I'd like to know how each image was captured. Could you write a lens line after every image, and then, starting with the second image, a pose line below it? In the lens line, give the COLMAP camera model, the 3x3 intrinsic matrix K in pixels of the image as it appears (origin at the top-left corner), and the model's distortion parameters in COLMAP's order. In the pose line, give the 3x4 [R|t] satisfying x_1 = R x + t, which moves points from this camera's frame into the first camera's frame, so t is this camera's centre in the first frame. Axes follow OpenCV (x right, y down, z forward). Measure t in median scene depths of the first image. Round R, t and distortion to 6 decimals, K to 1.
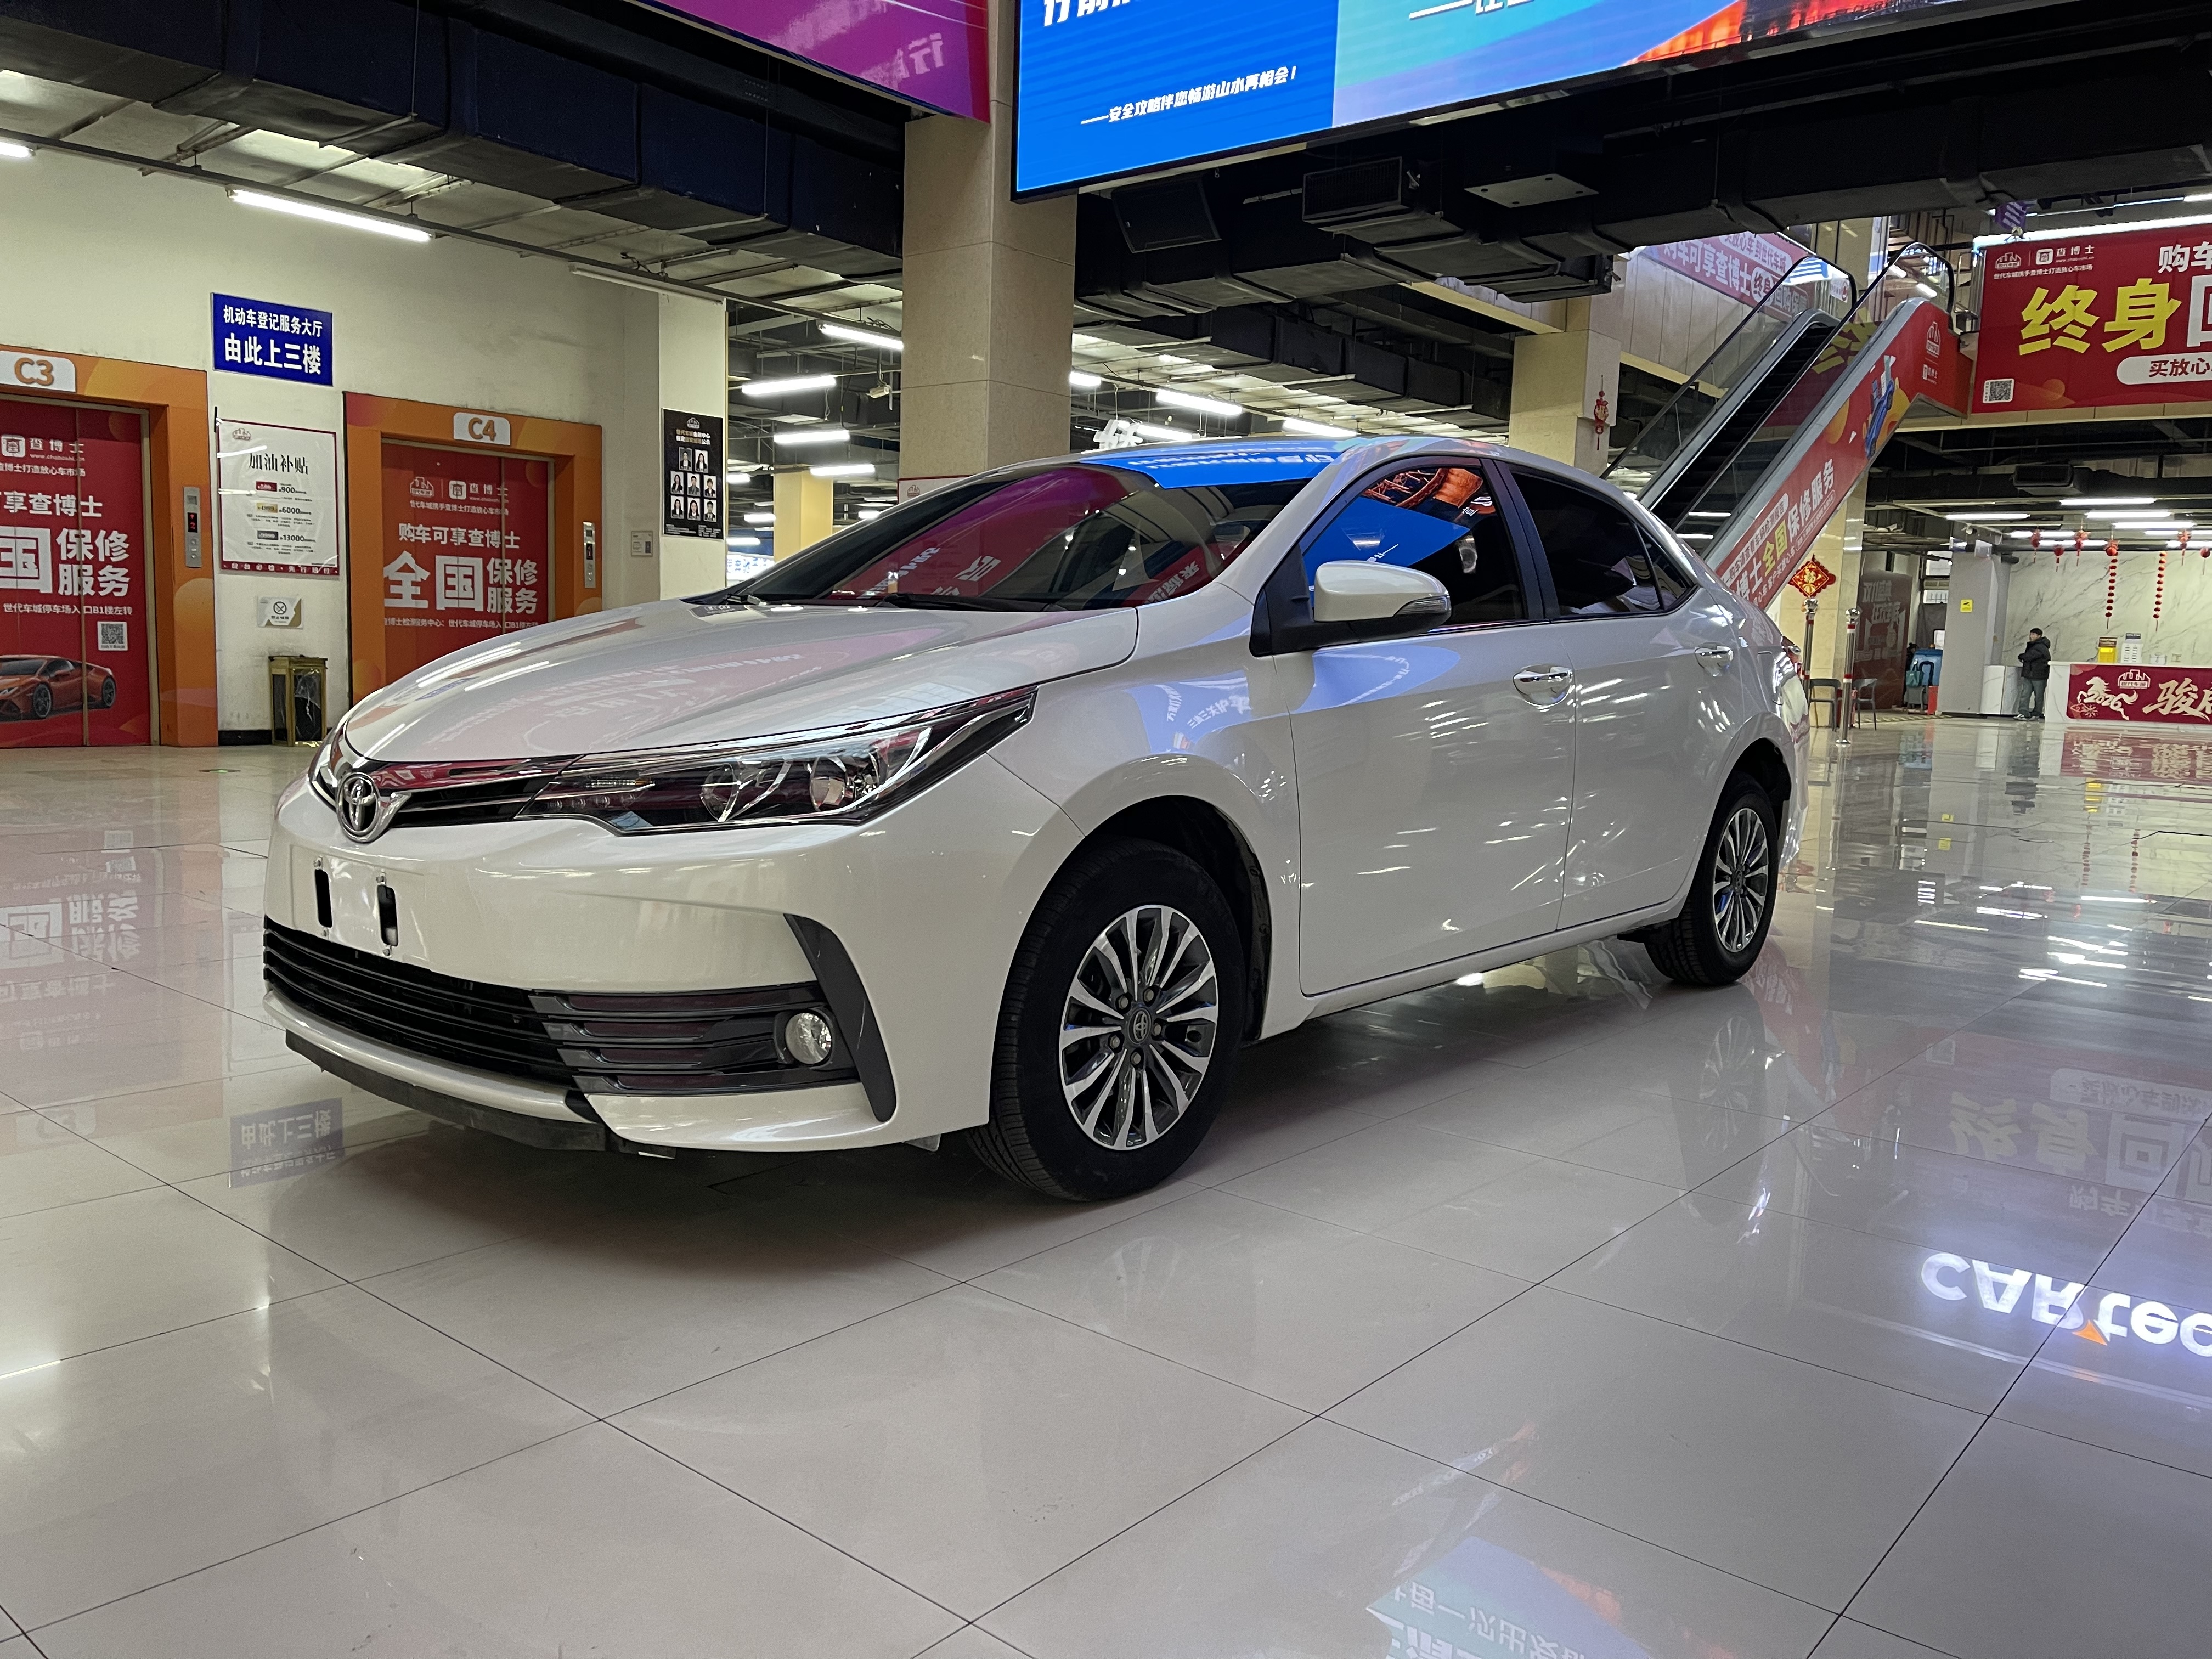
lens RADIAL K [[1626.0, 0, 1069.8], [0, 1626.0, 826.9], [0, 0, 1]] dist [0.091408, -0.128869]
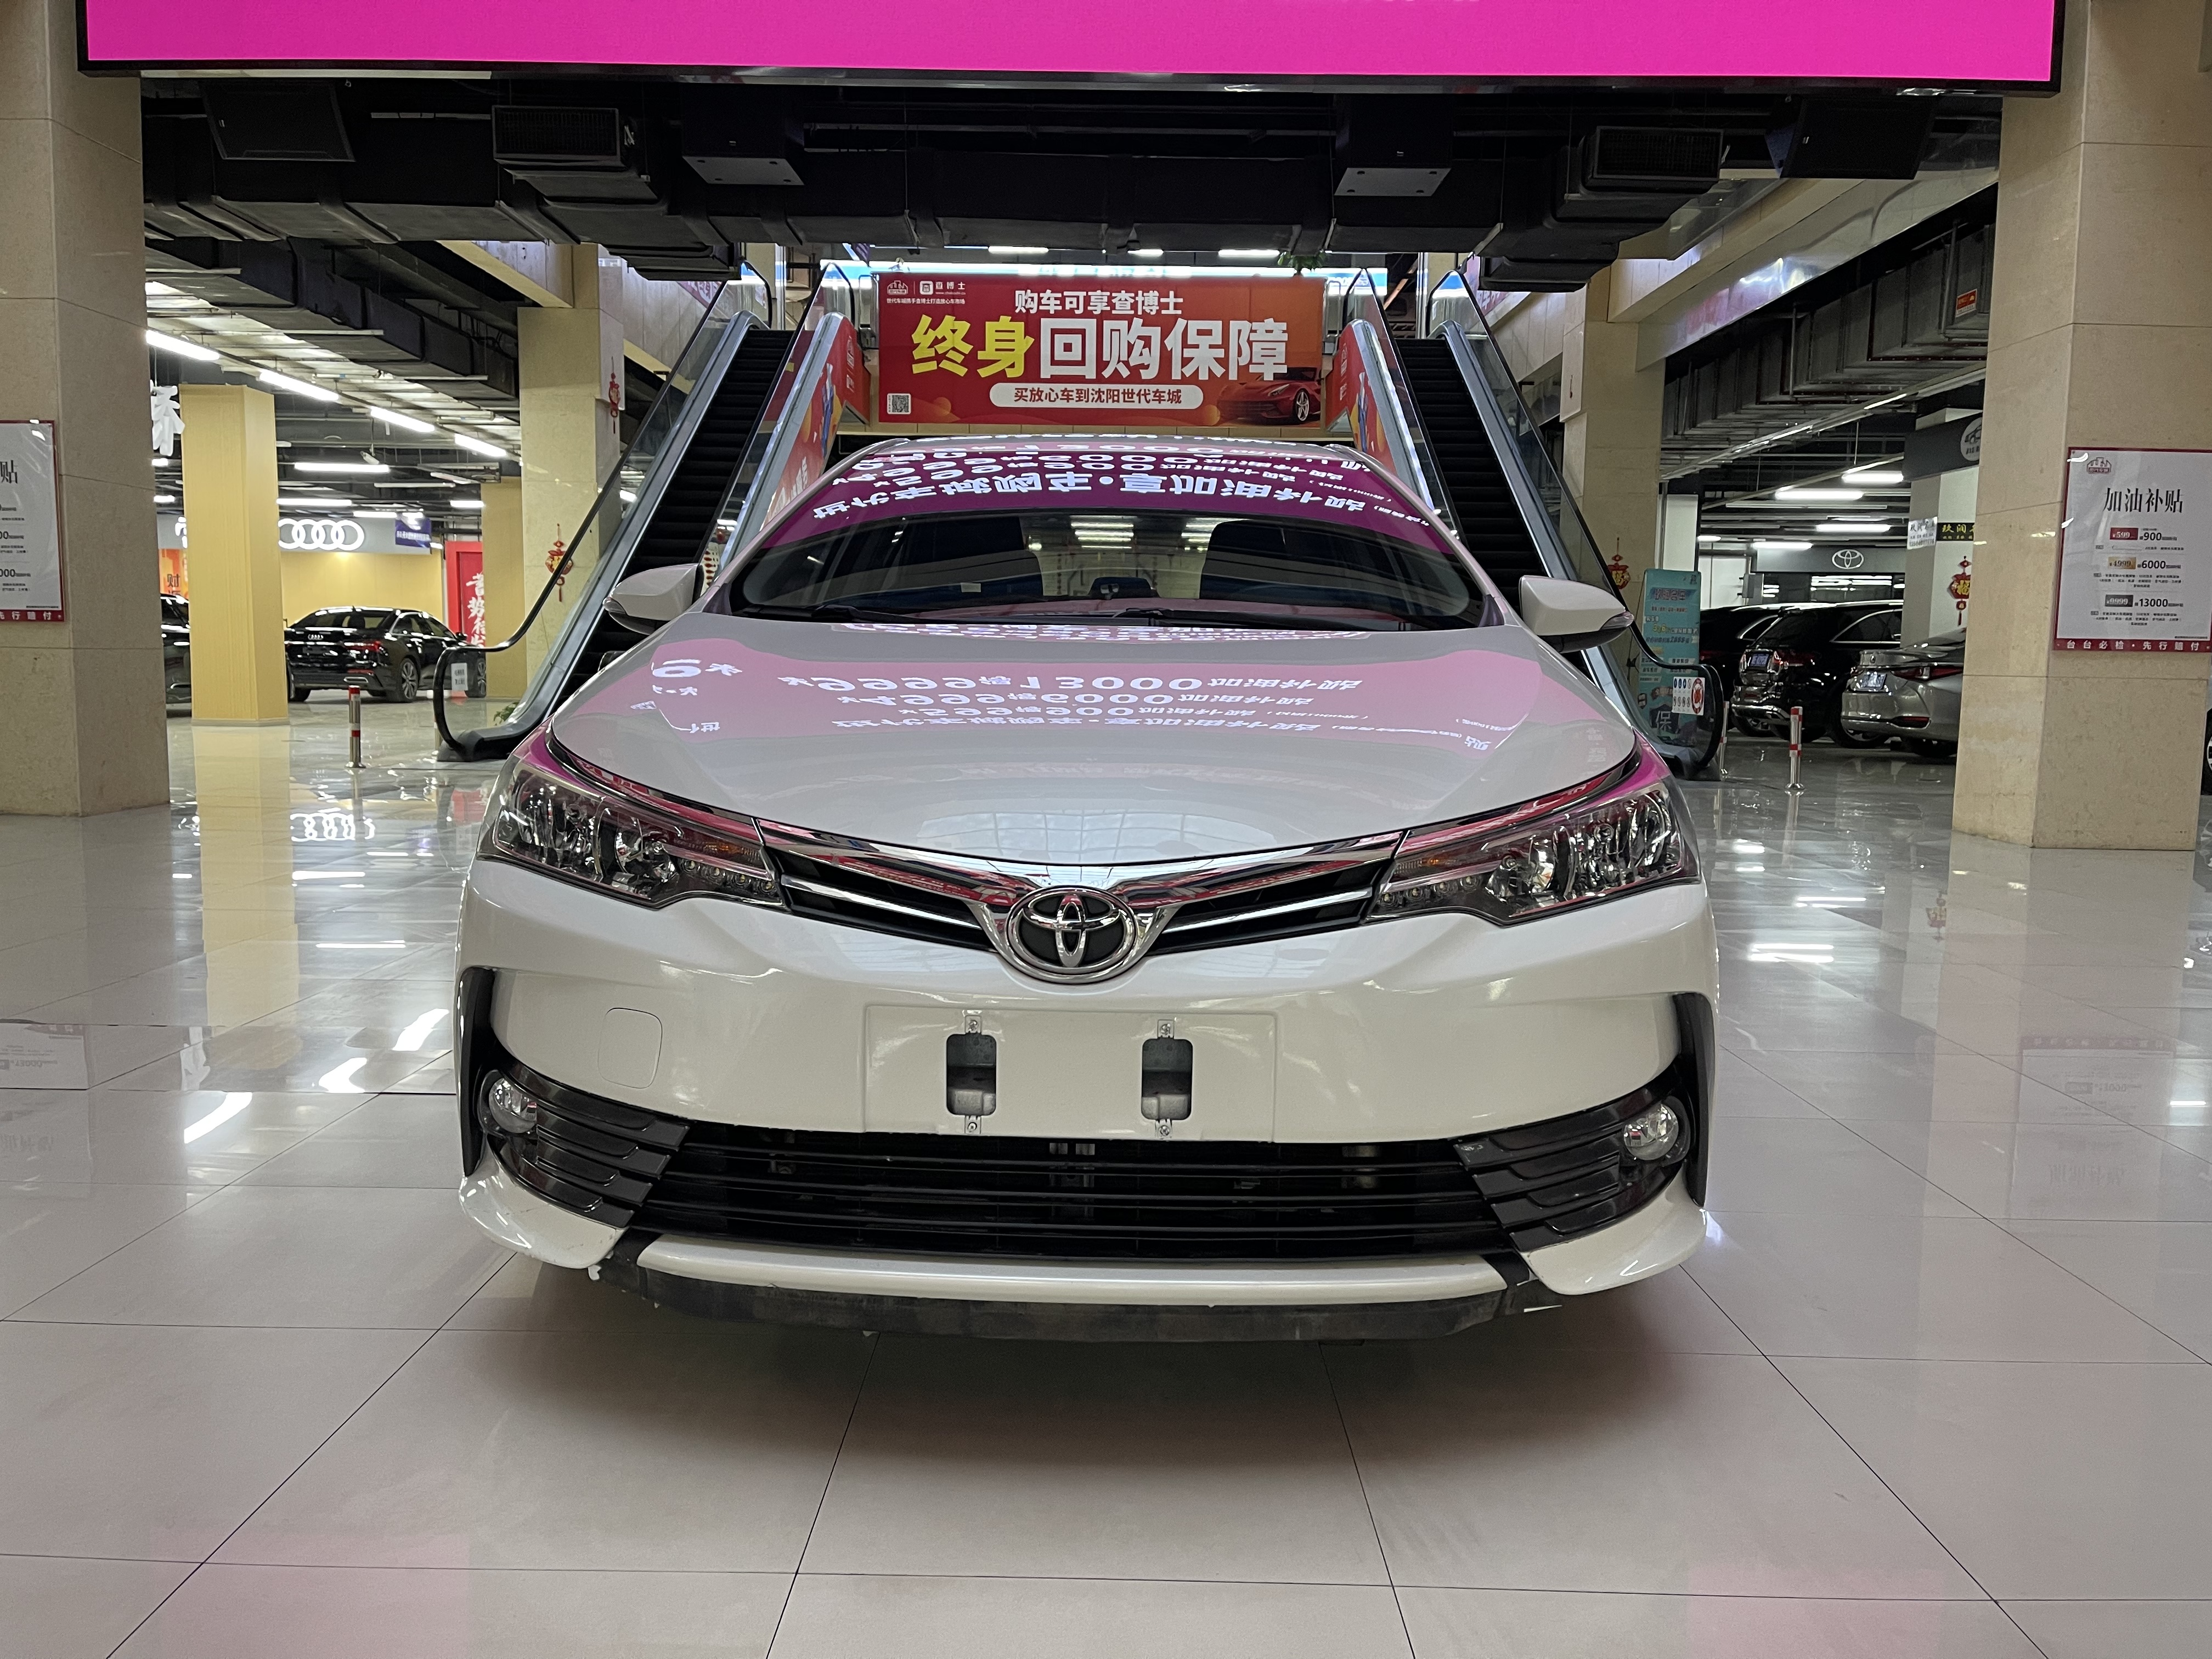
lens RADIAL K [[1673.9, 0, 1106.0], [0, 1673.9, 829.5], [0, 0, 1]] dist [0.001834, 0.001321]
pose [[0.761390, -0.086100, 0.642551, -1.067801], [0.079831, 0.996050, 0.038872, -0.104521], [-0.643360, 0.021699, 0.765256, 0.542499]]
